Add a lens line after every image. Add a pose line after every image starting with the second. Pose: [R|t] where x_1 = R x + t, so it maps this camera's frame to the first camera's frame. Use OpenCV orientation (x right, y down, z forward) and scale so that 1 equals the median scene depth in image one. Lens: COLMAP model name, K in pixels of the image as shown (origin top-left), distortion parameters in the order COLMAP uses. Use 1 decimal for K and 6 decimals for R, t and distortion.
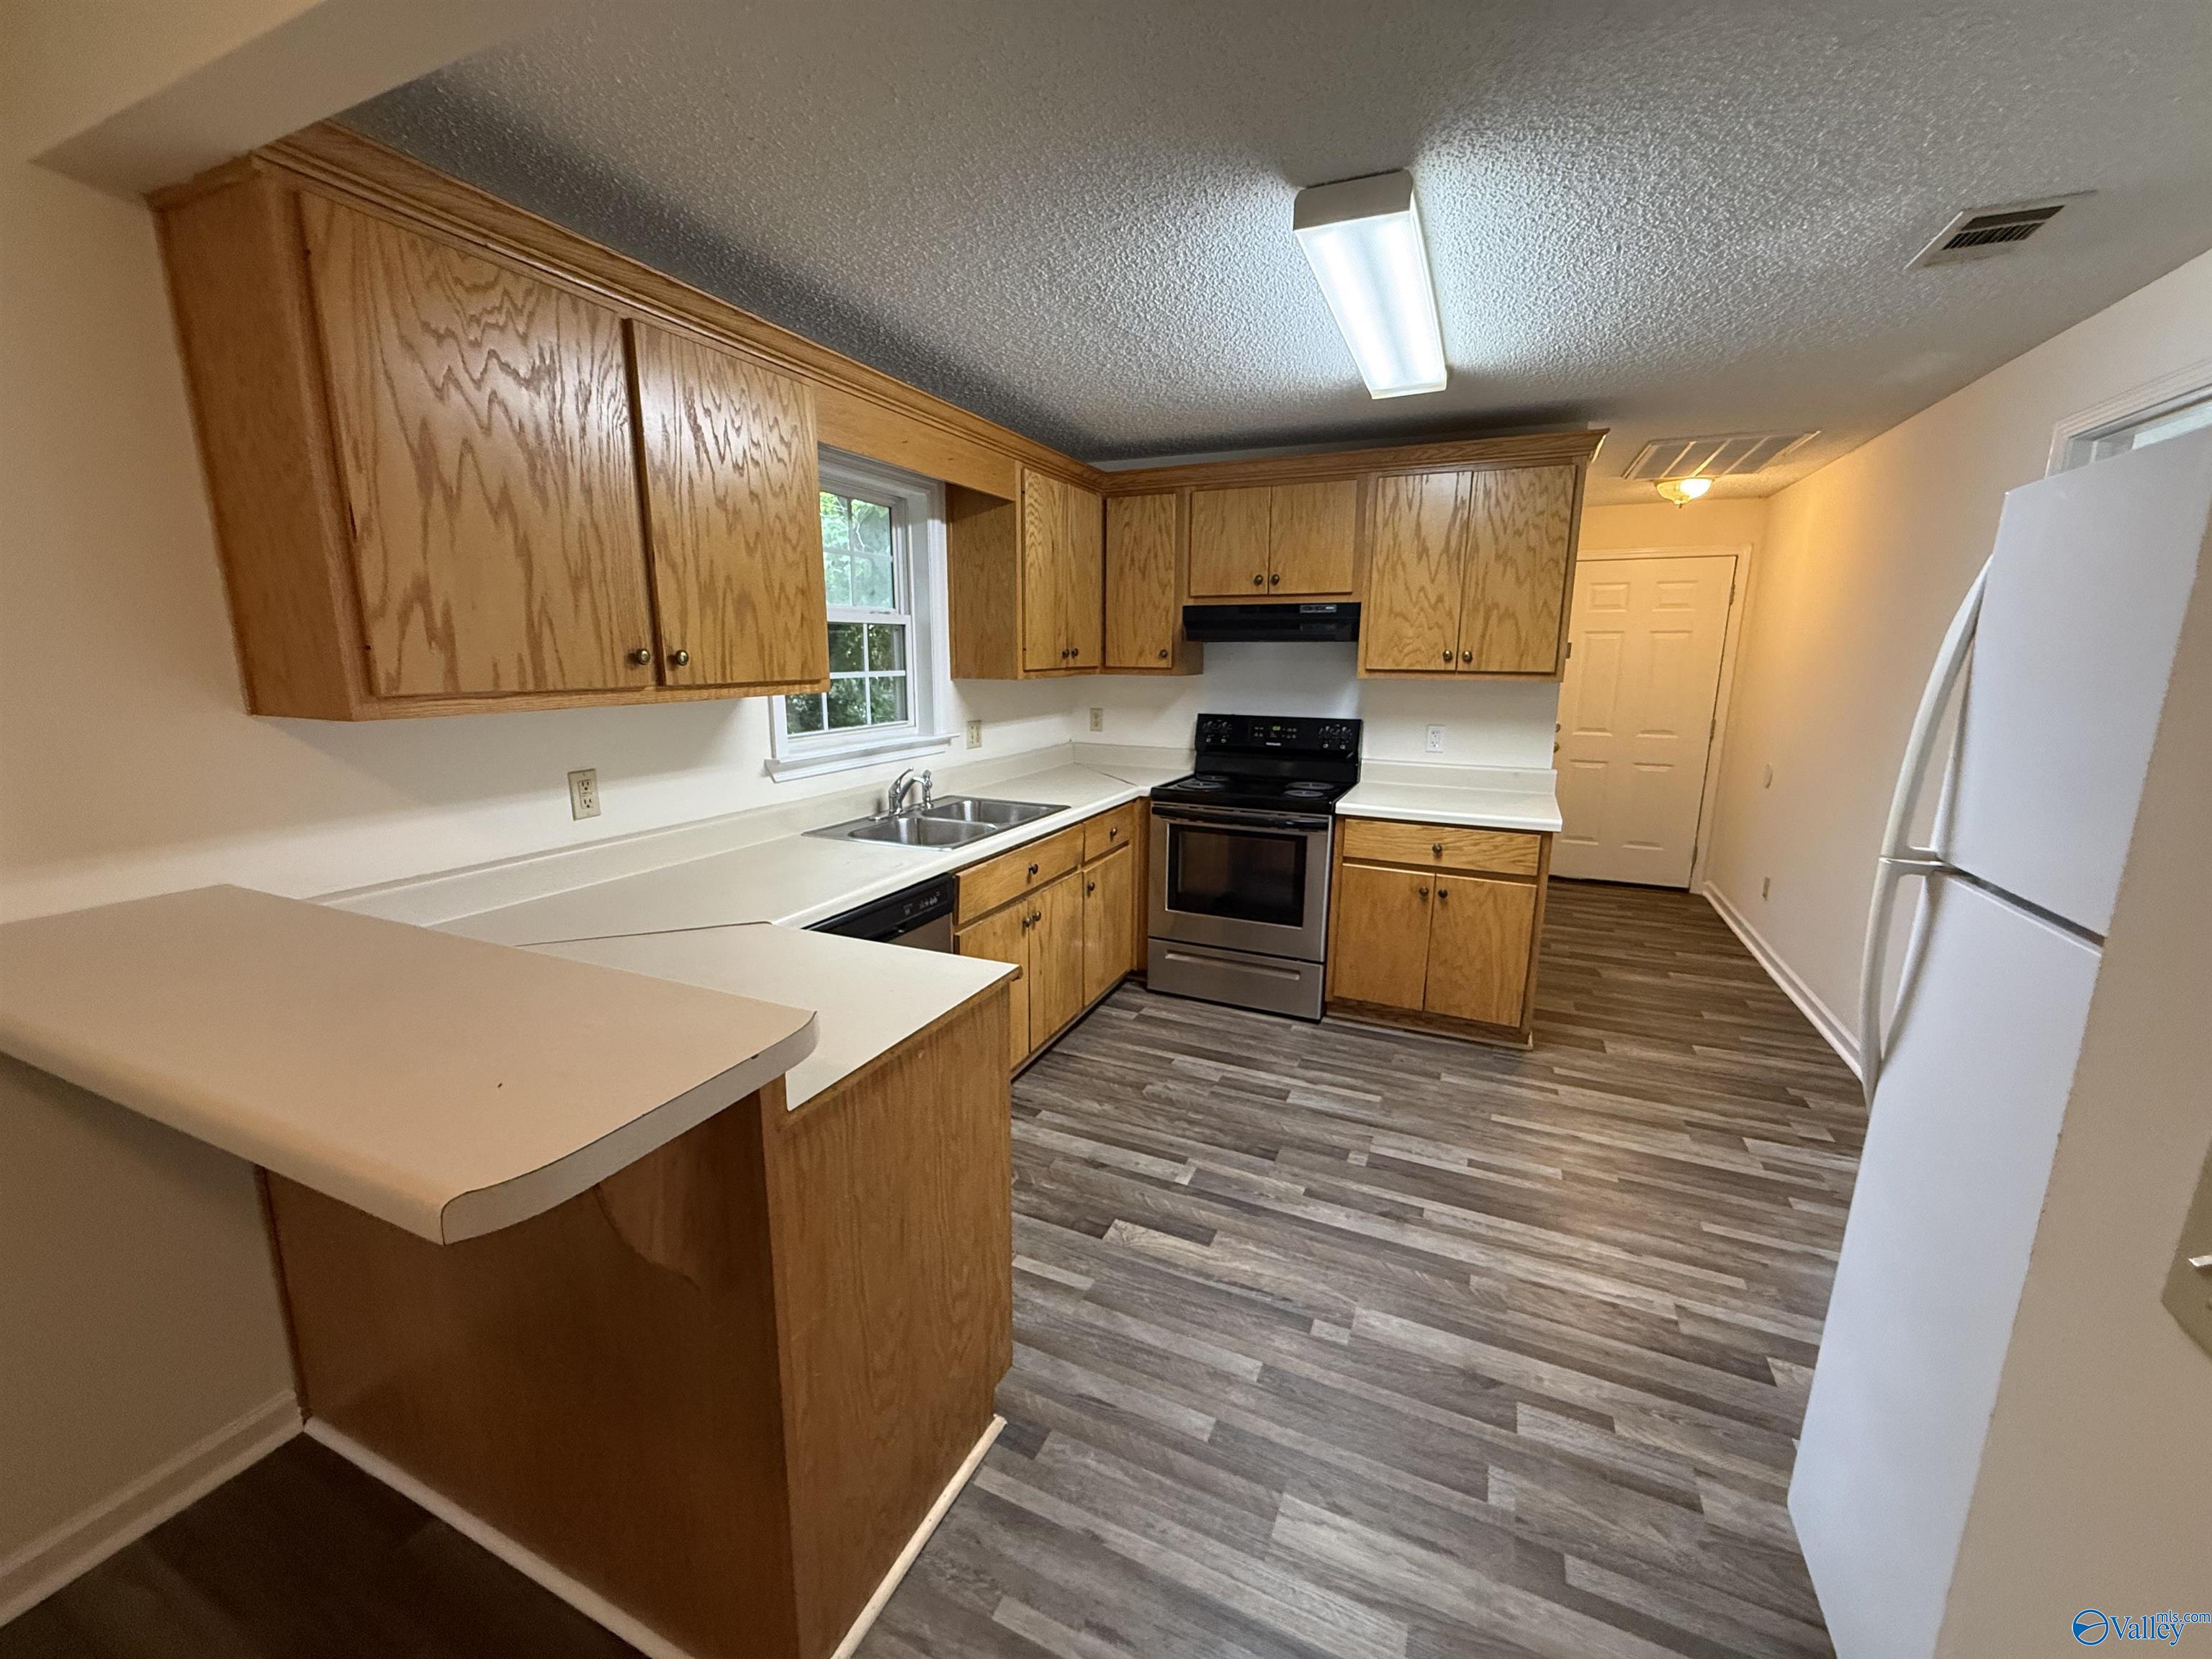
lens RADIAL K [[874.9, 0, 1098.7], [0, 874.9, 823.7], [0, 0, 1]] dist [-0.002127, 0.000710]
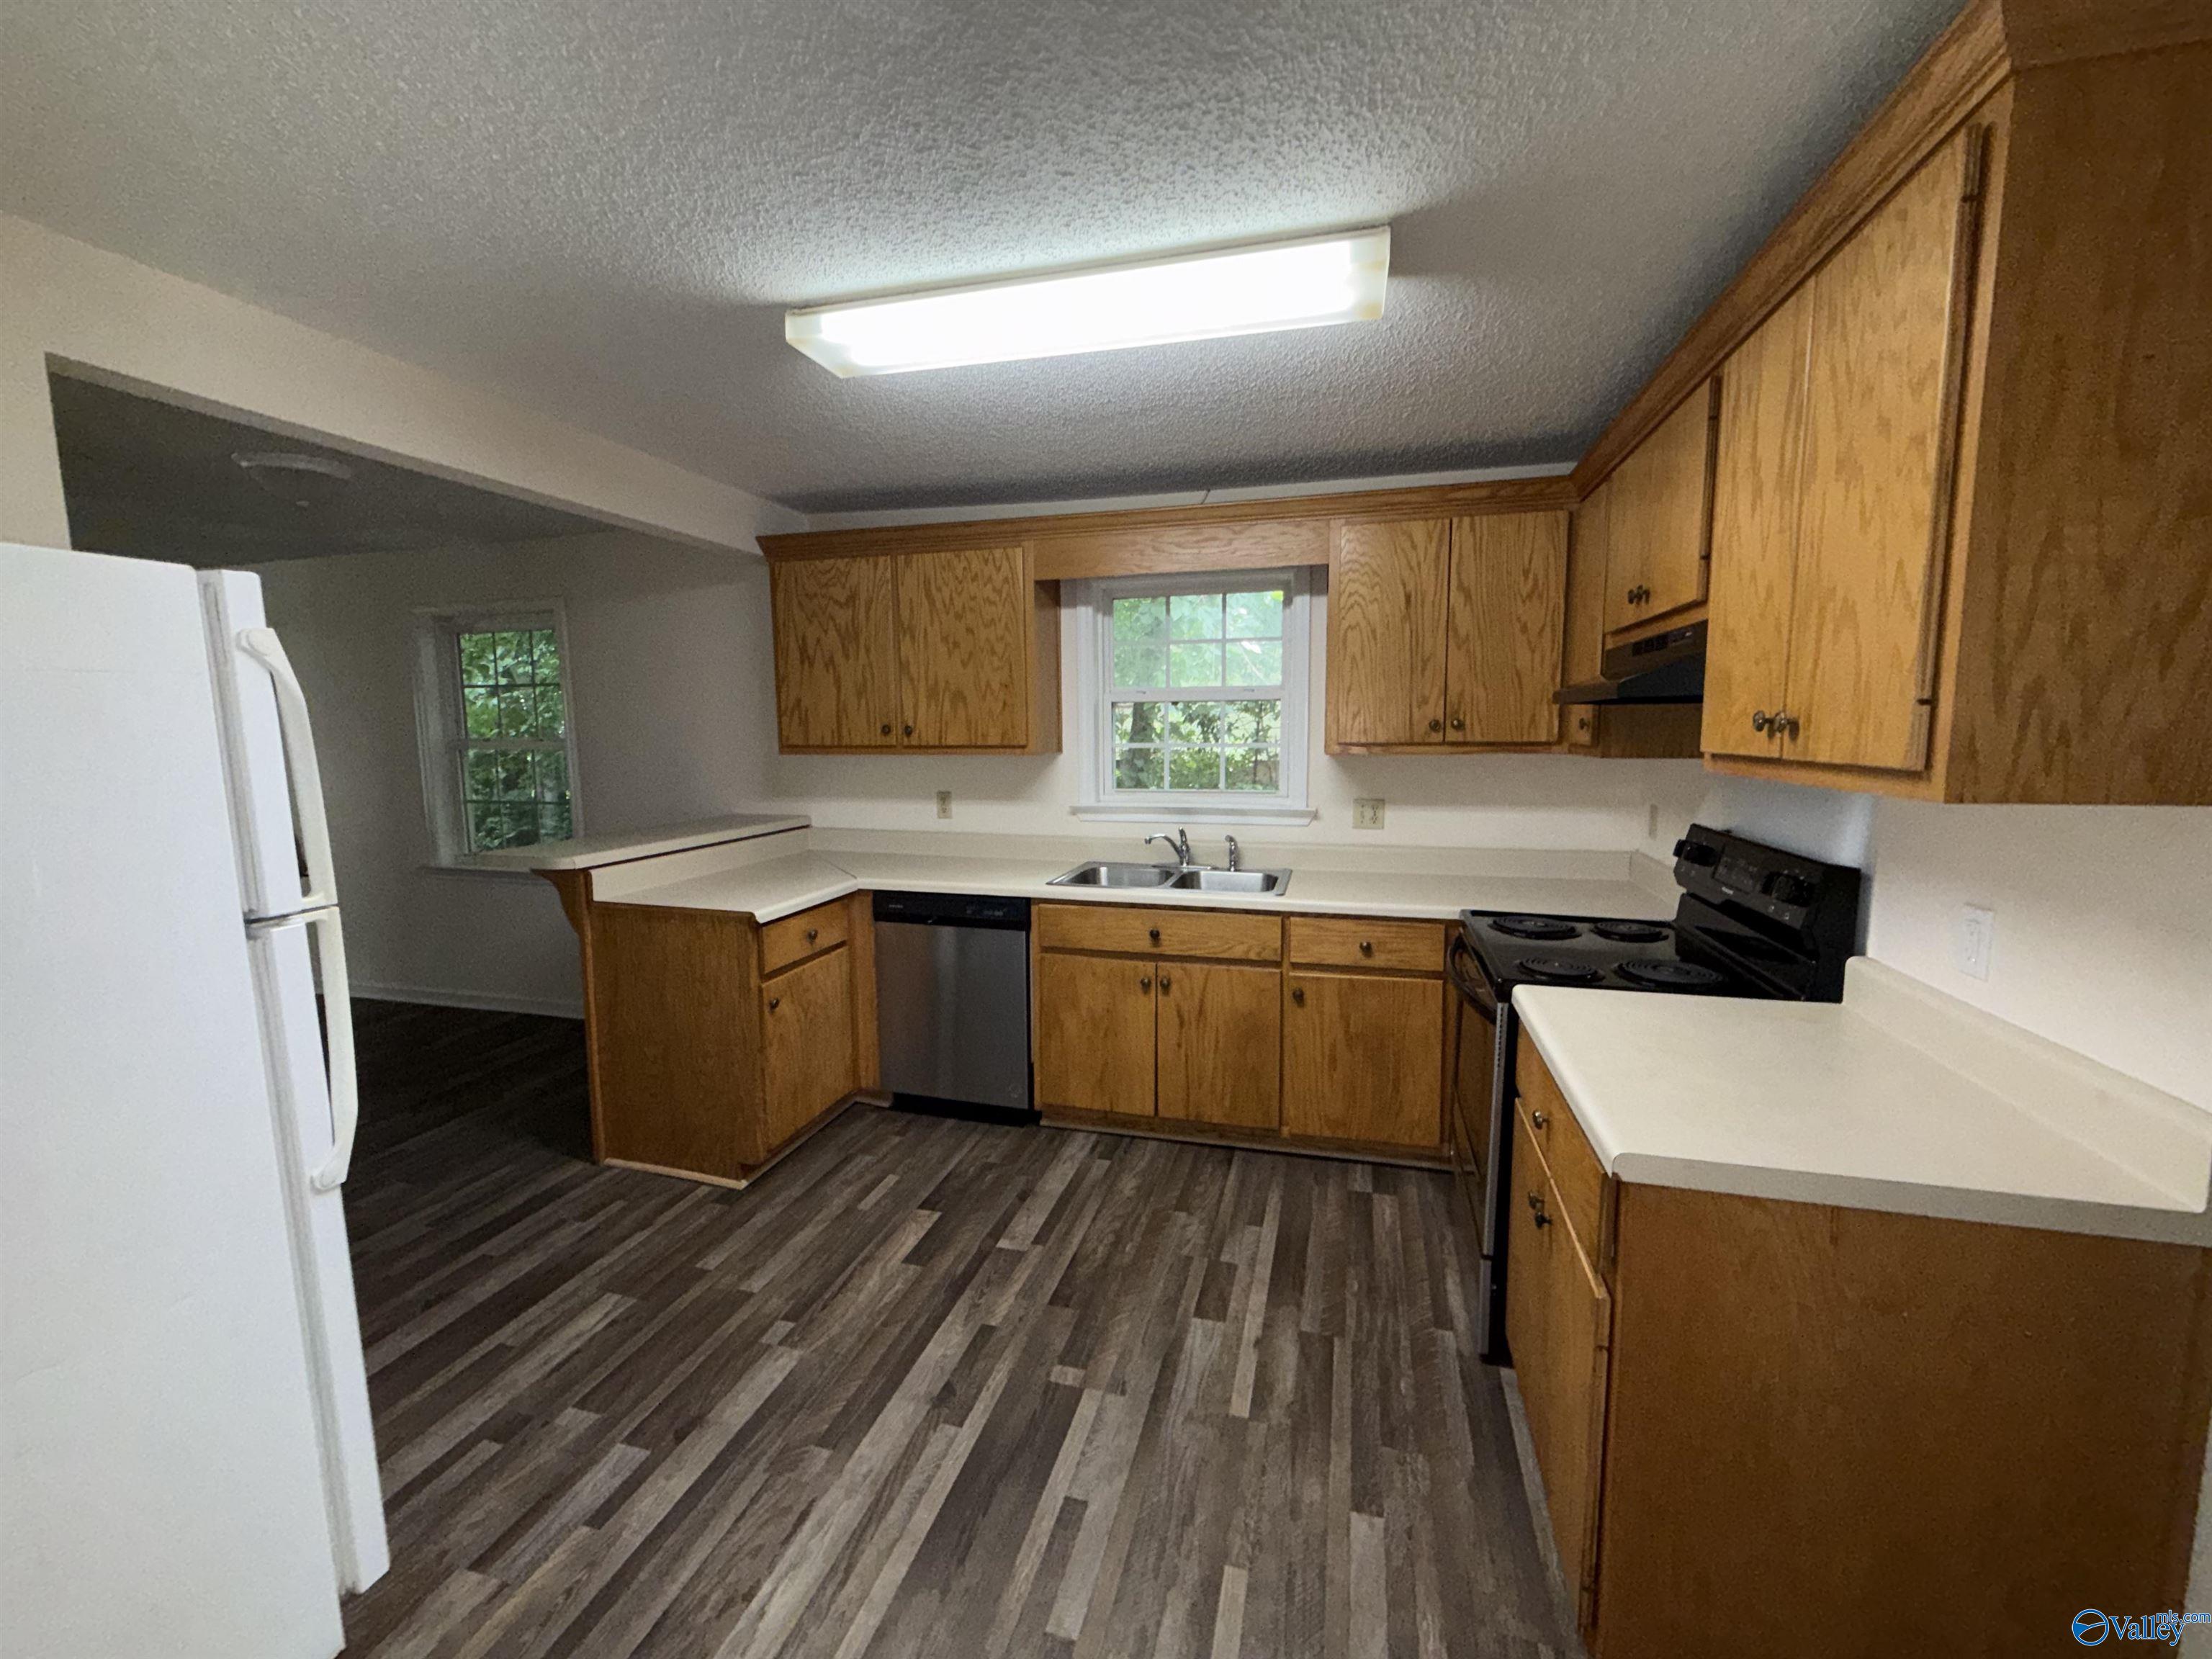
lens RADIAL K [[874.9, 0, 1105.8], [0, 874.9, 825.6], [0, 0, 1]] dist [-0.002127, 0.000710]
pose [[0.159900, 0.104846, -0.981549, 0.963623], [-0.184909, 0.979924, 0.074549, -0.146038], [0.969660, 0.169577, 0.176077, 0.785639]]
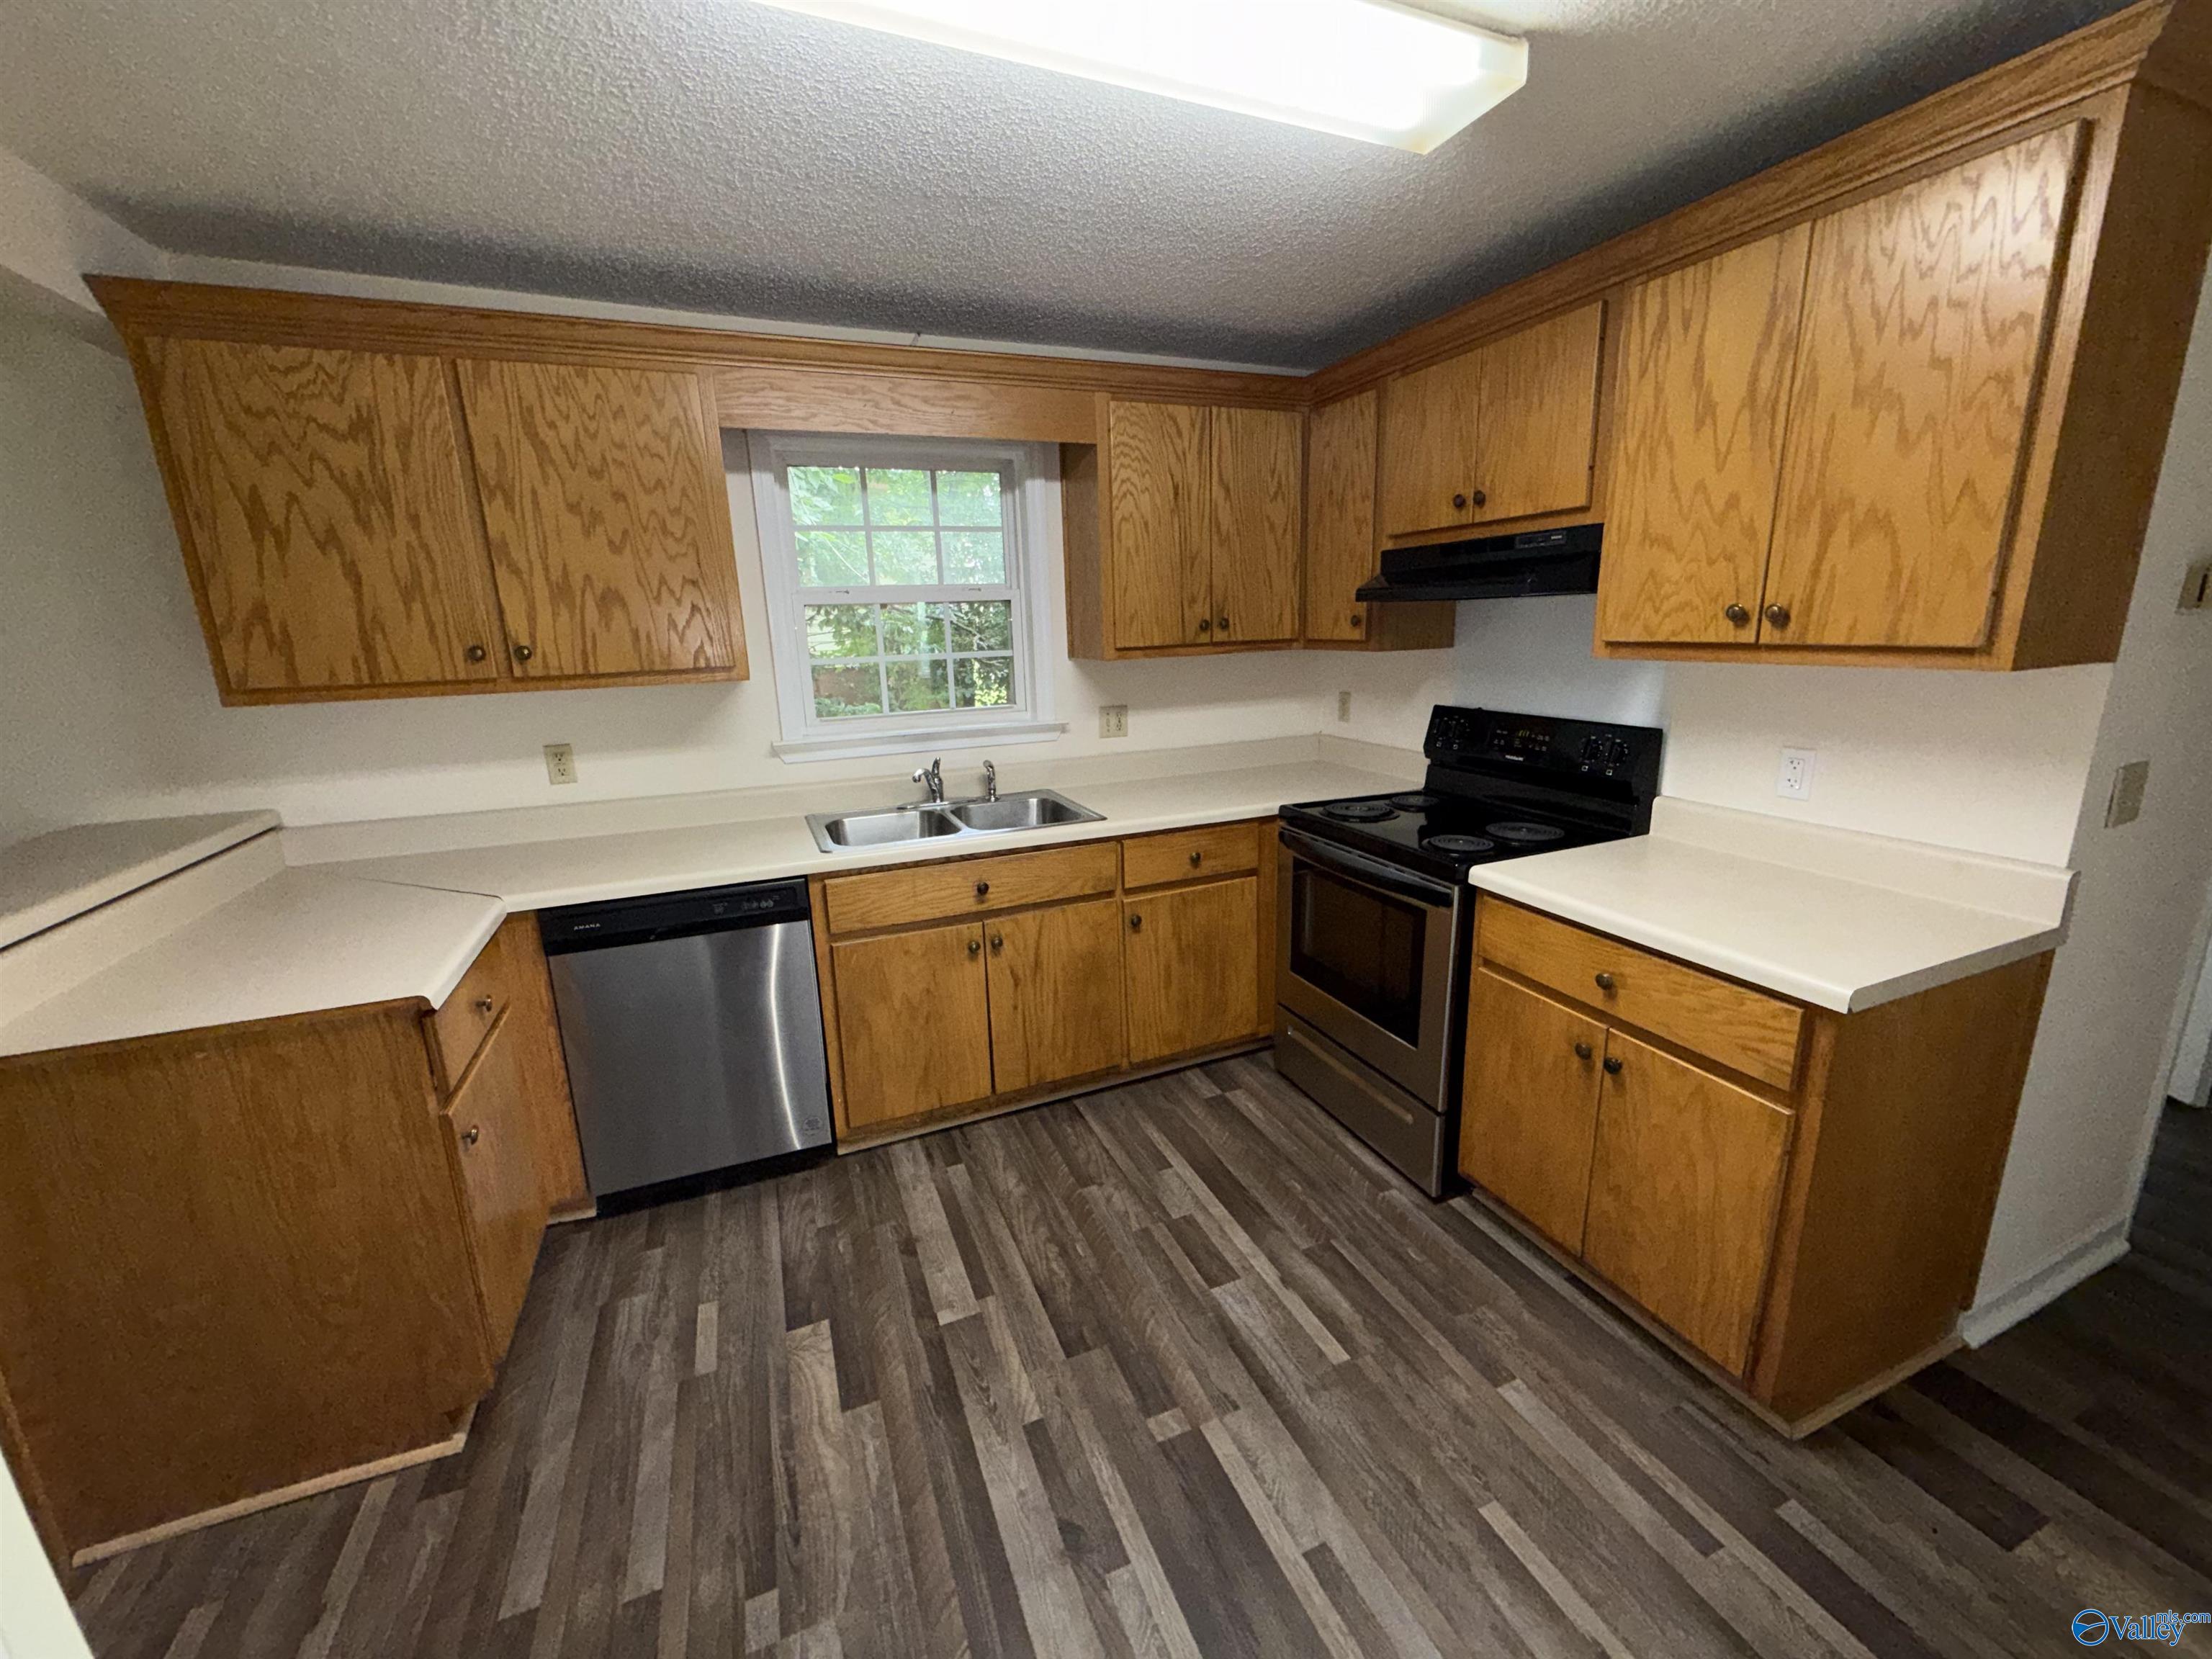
lens RADIAL K [[874.9, 0, 1101.8], [0, 874.9, 825.0], [0, 0, 1]] dist [-0.002127, 0.000710]
pose [[0.731675, 0.129093, -0.669318, 0.608008], [-0.098525, 0.991621, 0.083552, -0.096810], [0.674496, 0.004811, 0.738263, 0.474374]]
